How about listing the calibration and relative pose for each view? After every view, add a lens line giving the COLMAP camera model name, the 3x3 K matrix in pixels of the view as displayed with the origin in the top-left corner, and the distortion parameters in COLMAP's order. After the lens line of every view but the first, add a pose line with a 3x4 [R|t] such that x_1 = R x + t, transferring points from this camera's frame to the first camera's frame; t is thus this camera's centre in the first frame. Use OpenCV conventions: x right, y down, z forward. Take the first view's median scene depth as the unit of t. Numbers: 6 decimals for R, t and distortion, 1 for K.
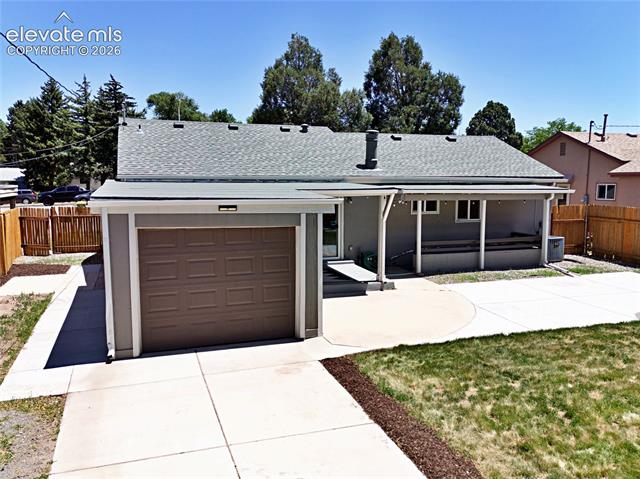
lens RADIAL K [[570.6, 0, 320.0], [0, 570.6, 239.5], [0, 0, 1]] dist [0.132461, -0.208771]
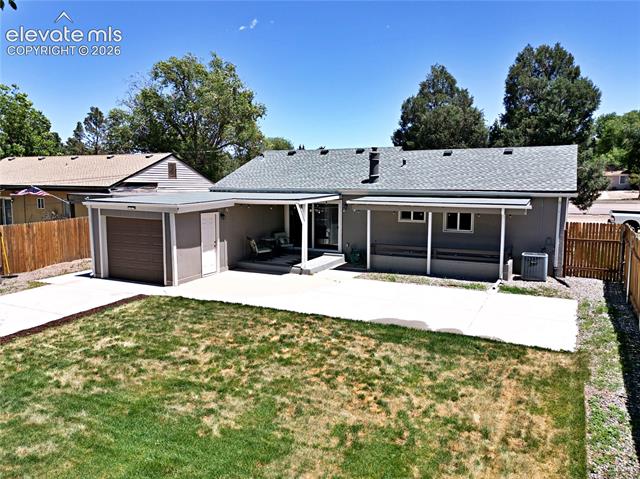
lens RADIAL K [[509.7, 0, 320.0], [0, 509.7, 239.5], [0, 0, 1]] dist [0.075342, -0.000735]
pose [[0.671078, 0.081971, -0.736841, 0.860904], [-0.078743, 0.996128, 0.039101, -0.037290], [0.737193, 0.031781, 0.674934, 0.183338]]
